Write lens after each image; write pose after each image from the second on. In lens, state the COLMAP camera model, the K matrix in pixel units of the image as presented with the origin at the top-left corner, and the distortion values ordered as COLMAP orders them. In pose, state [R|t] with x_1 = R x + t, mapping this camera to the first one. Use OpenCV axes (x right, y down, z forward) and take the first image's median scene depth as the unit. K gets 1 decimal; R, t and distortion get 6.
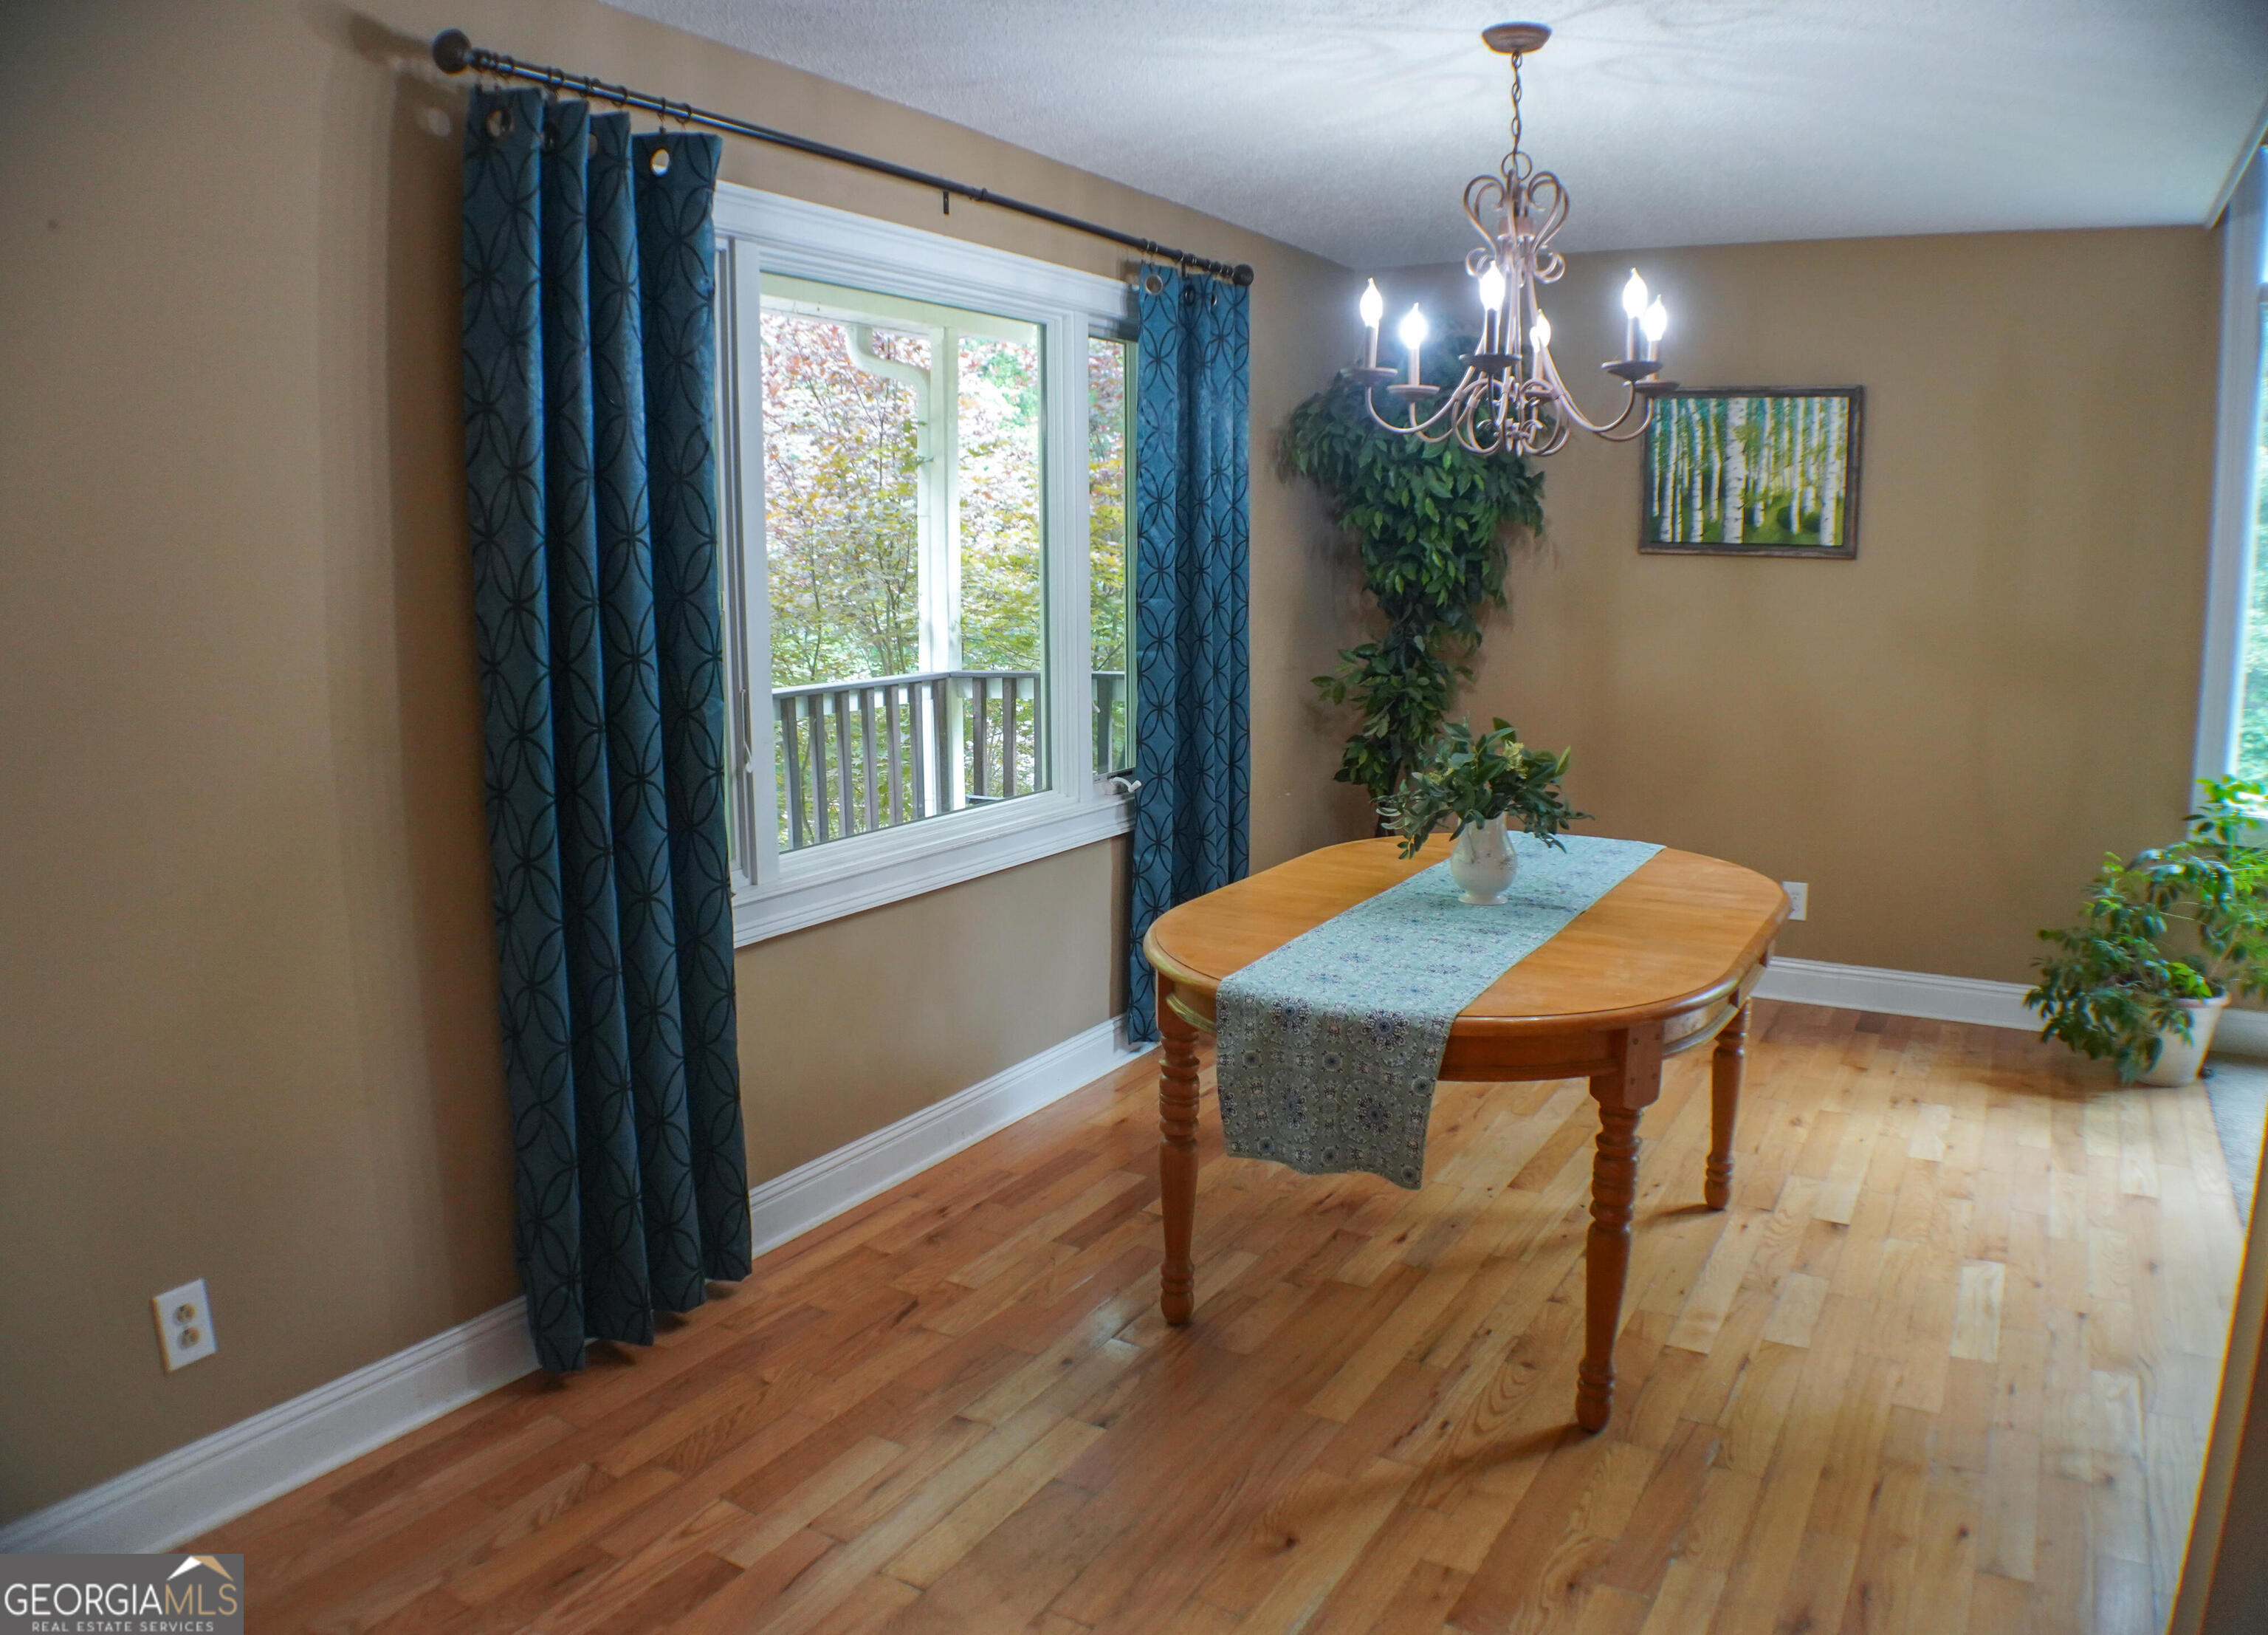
lens RADIAL K [[1615.1, 0, 1134.0], [0, 1615.1, 817.5], [0, 0, 1]] dist [-0.135044, 0.000251]
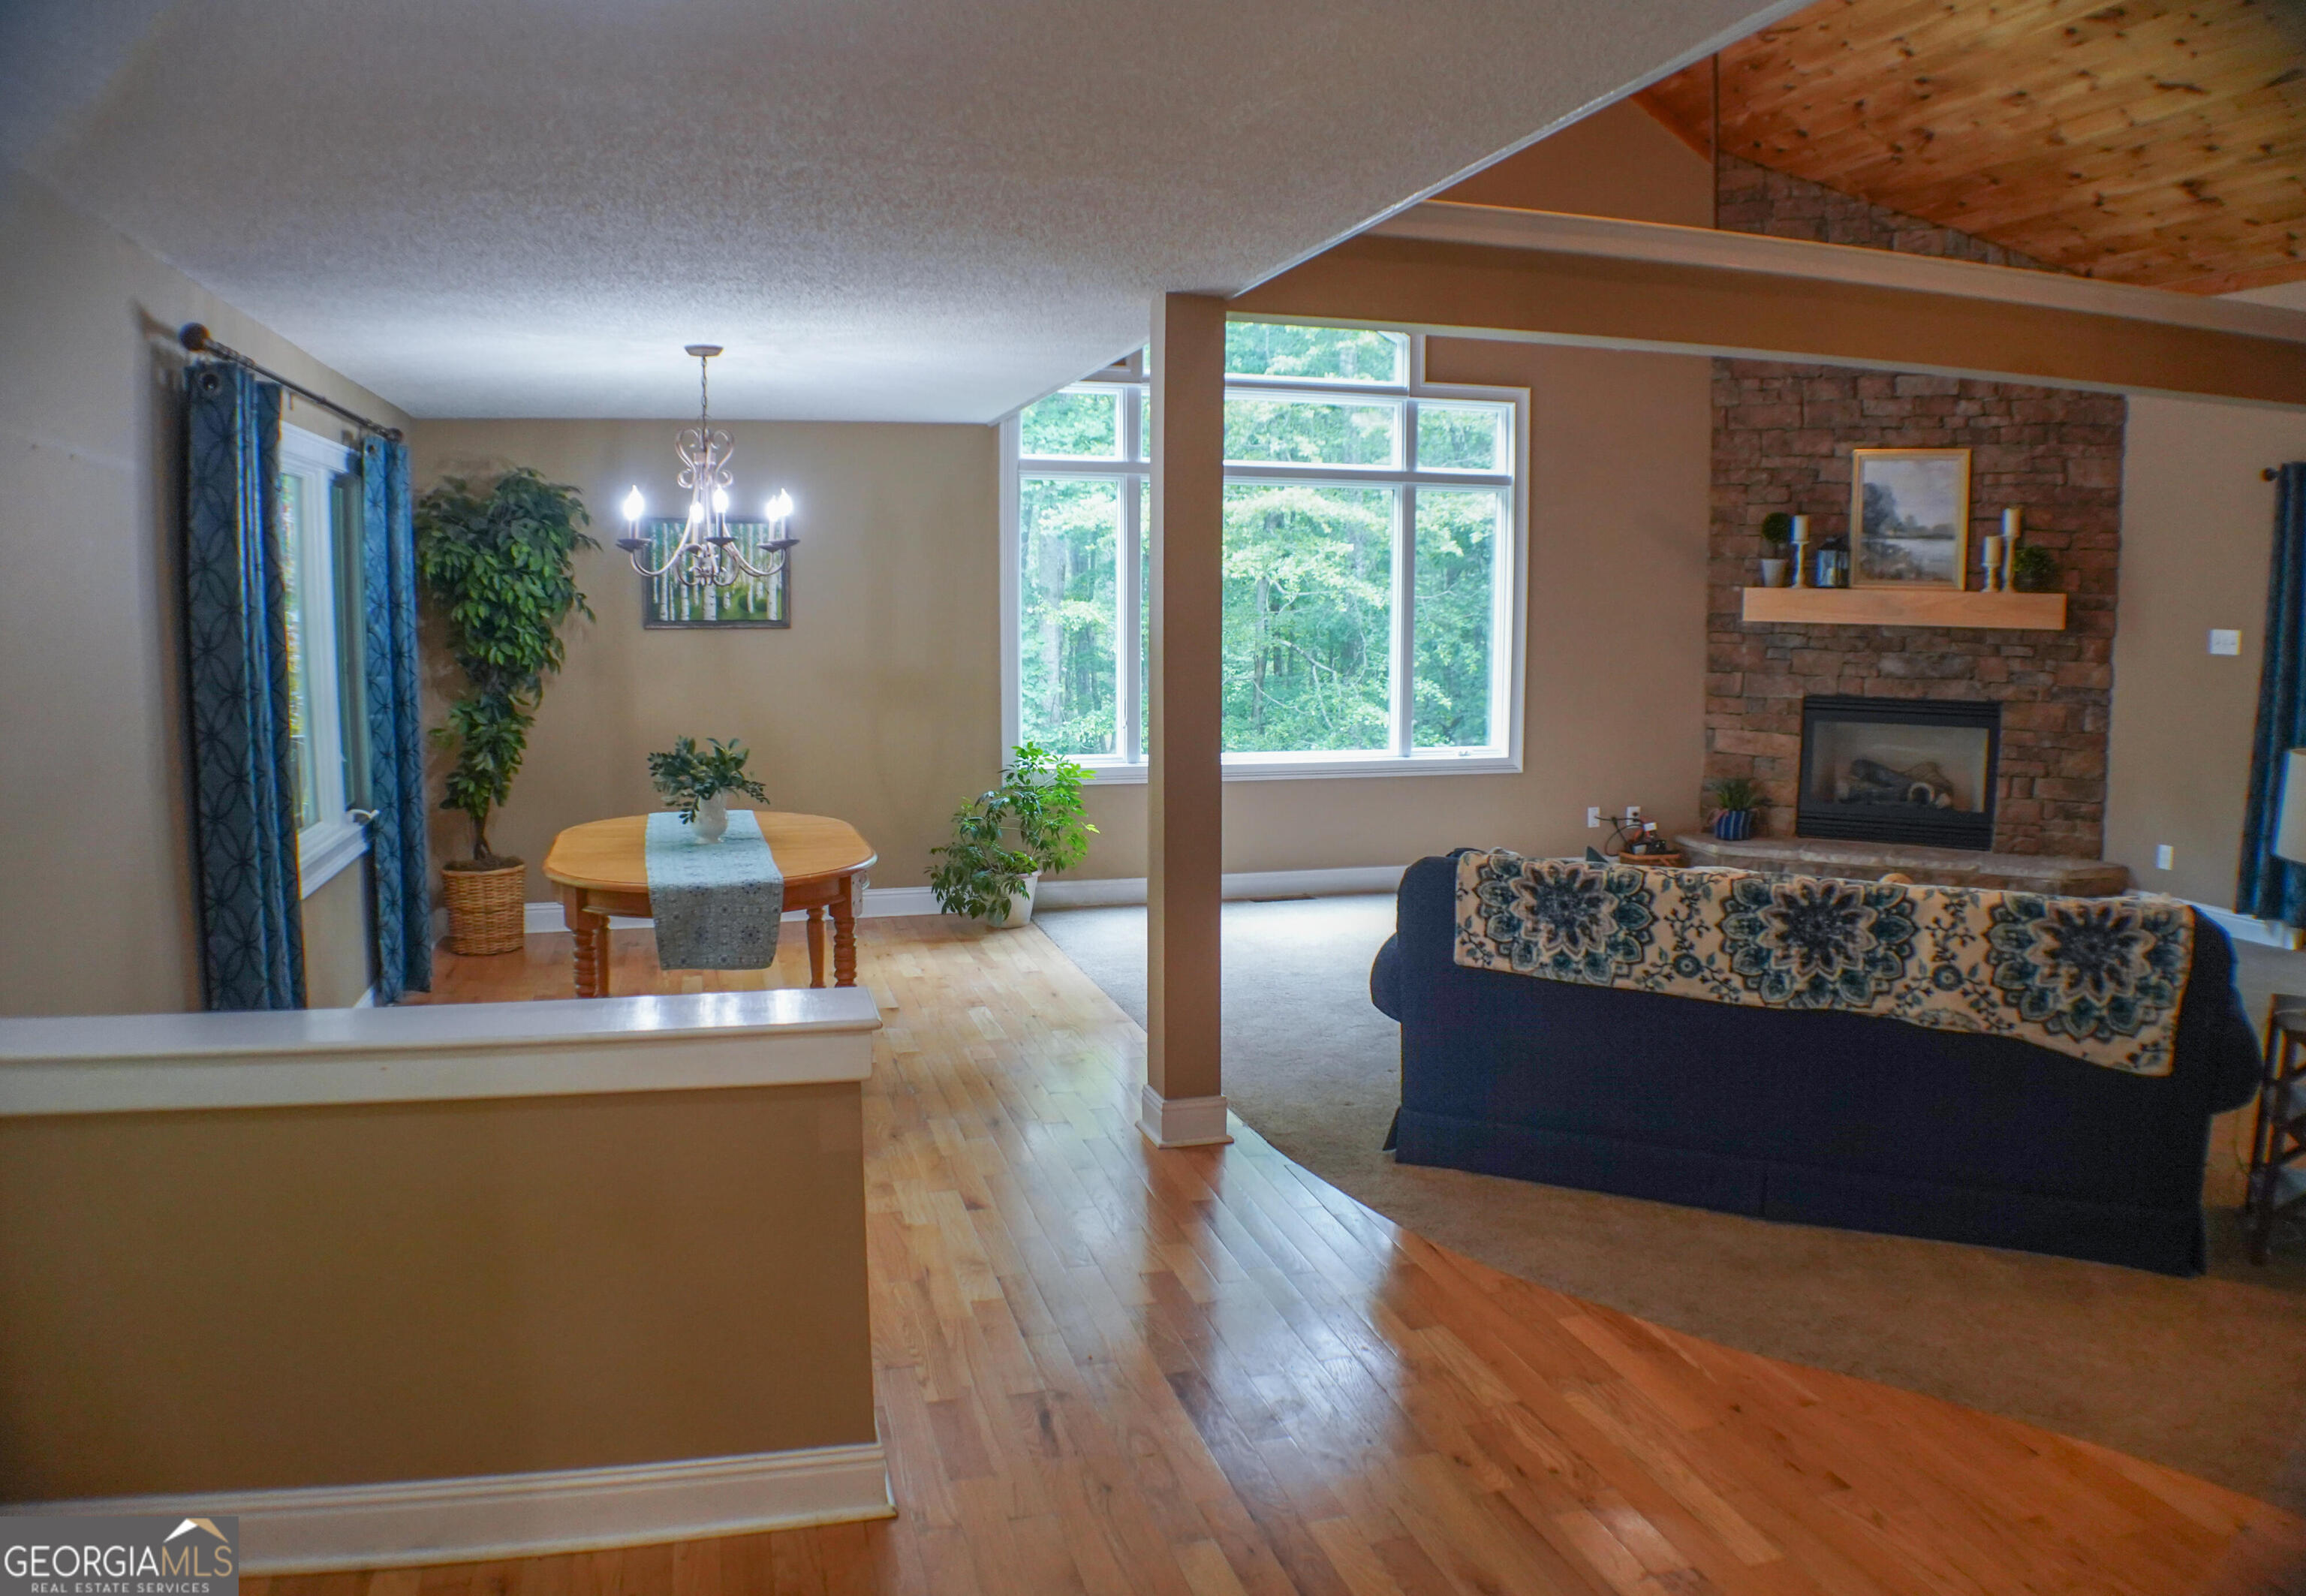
lens RADIAL K [[1602.4, 0, 1191.7], [0, 1602.4, 800.8], [0, 0, 1]] dist [-0.161039, 0.031483]
pose [[0.680164, -0.090543, 0.727447, -0.465463], [0.118695, 0.992851, 0.012597, 0.034820], [-0.723387, 0.077776, 0.686049, -0.383425]]
